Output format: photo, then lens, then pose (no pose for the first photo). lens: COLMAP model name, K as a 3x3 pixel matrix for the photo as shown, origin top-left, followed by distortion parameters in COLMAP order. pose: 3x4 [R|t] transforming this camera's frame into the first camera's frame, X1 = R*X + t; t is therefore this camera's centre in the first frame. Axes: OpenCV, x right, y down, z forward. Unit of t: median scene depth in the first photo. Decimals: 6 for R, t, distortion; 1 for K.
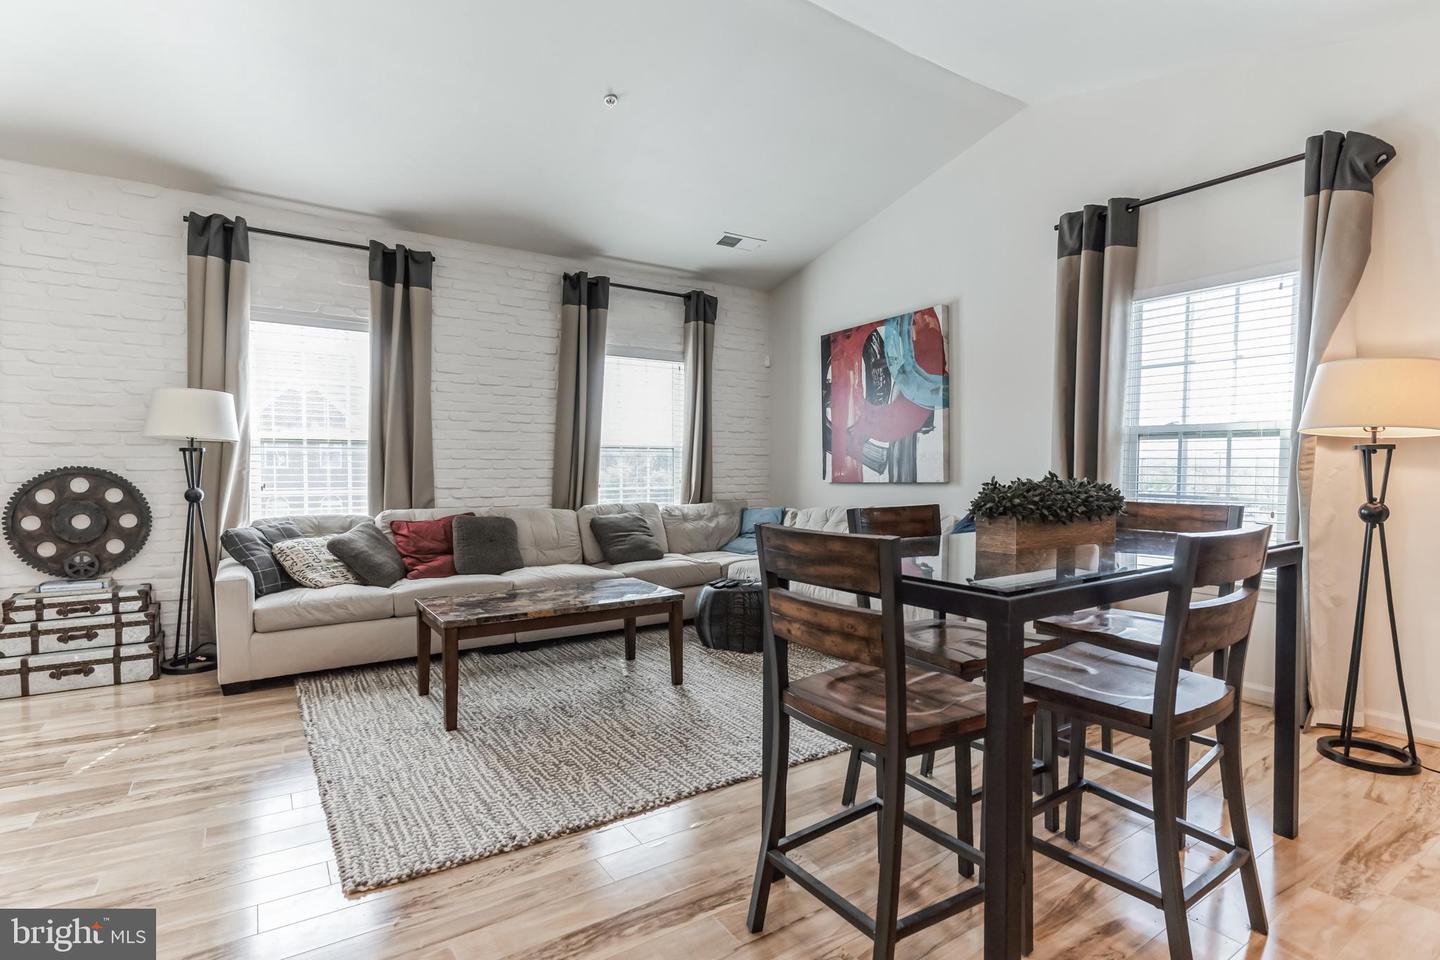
lens RADIAL K [[702.4, 0, 710.9], [0, 702.4, 491.0], [0, 0, 1]] dist [0.007164, 0.000600]
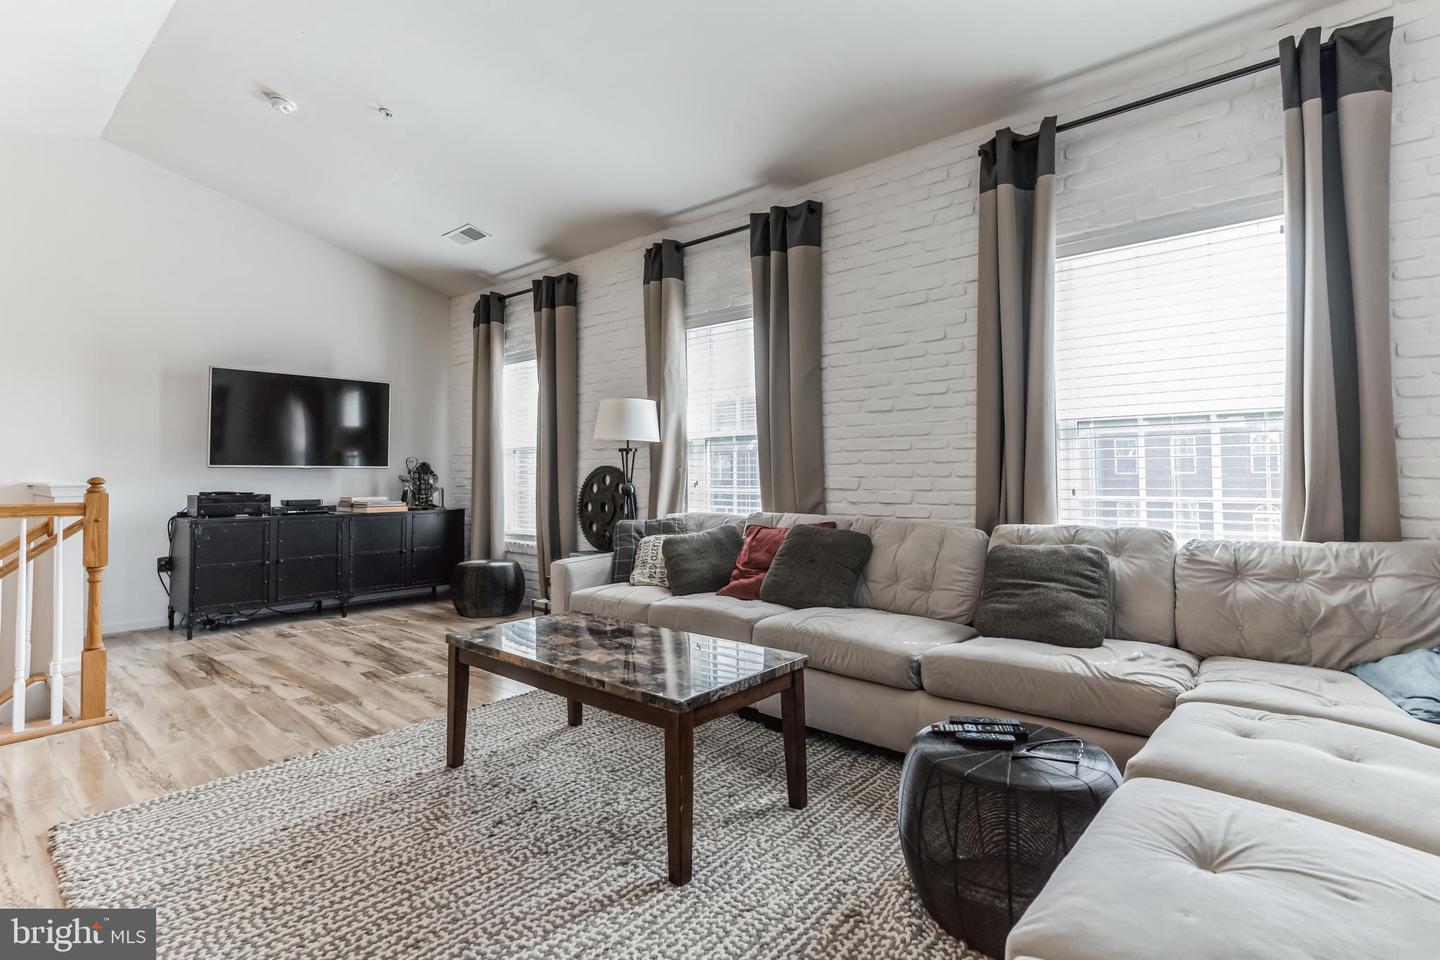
lens RADIAL K [[709.1, 0, 719.5], [0, 709.1, 446.8], [0, 0, 1]] dist [-0.000407, 0.000686]
pose [[0.265480, -0.042131, -0.963195, 0.350959], [-0.029558, 0.998219, -0.051810, -0.006339], [0.963663, 0.042224, 0.263762, 0.675042]]
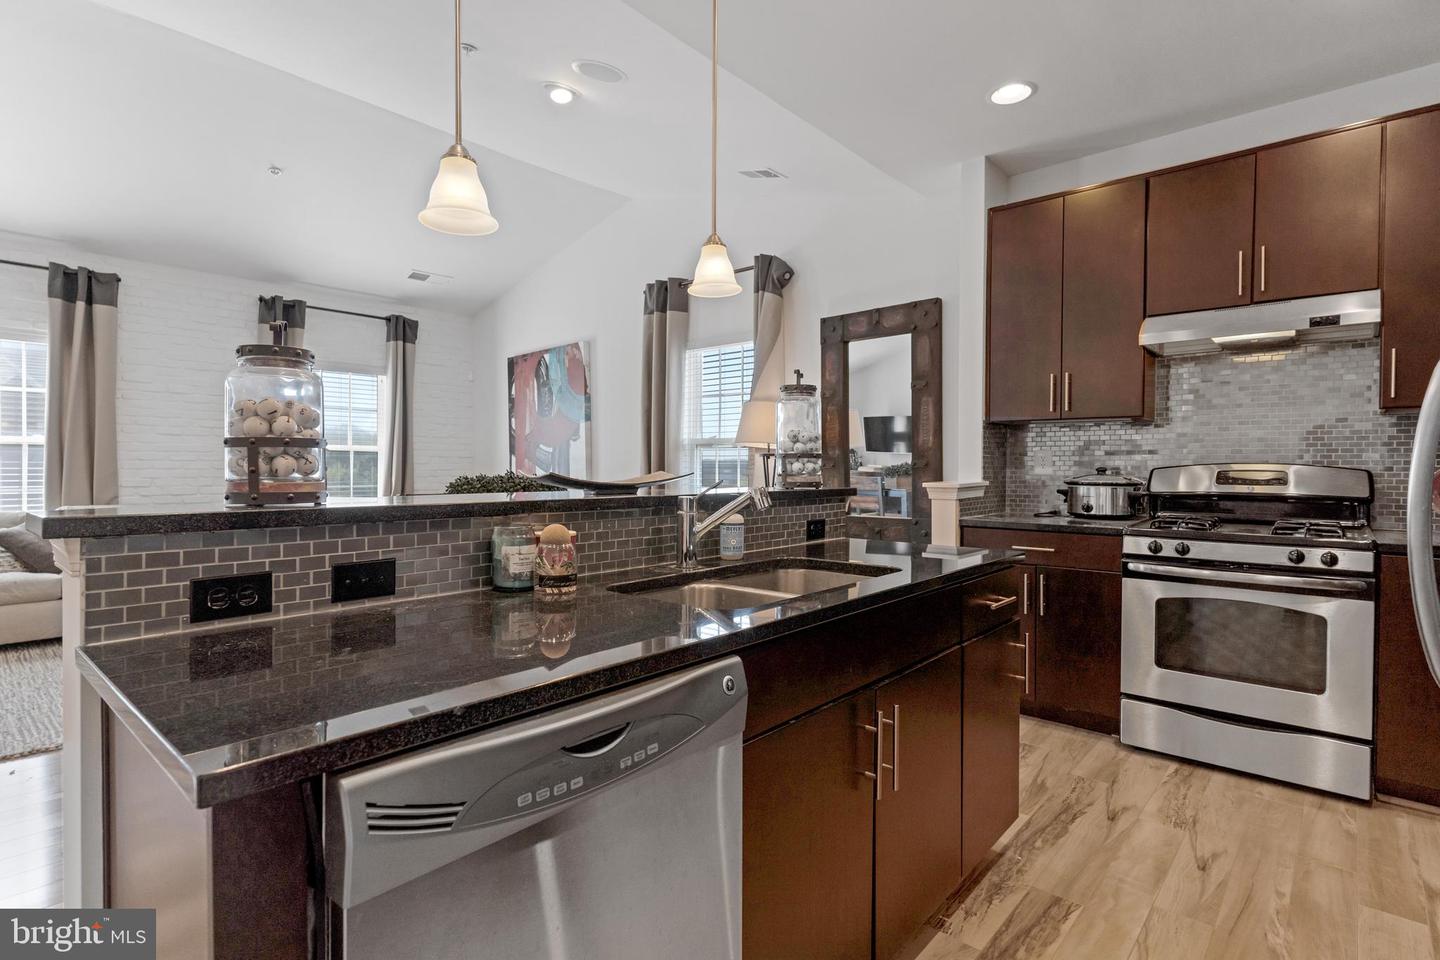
lens RADIAL K [[714.1, 0, 709.8], [0, 714.1, 475.0], [0, 0, 1]] dist [-0.005256, 0.001051]
pose [[0.968250, -0.002161, 0.249976, 0.222900], [0.008385, 0.999681, -0.023834, 0.012124], [-0.249844, 0.025173, 0.967959, -0.306411]]
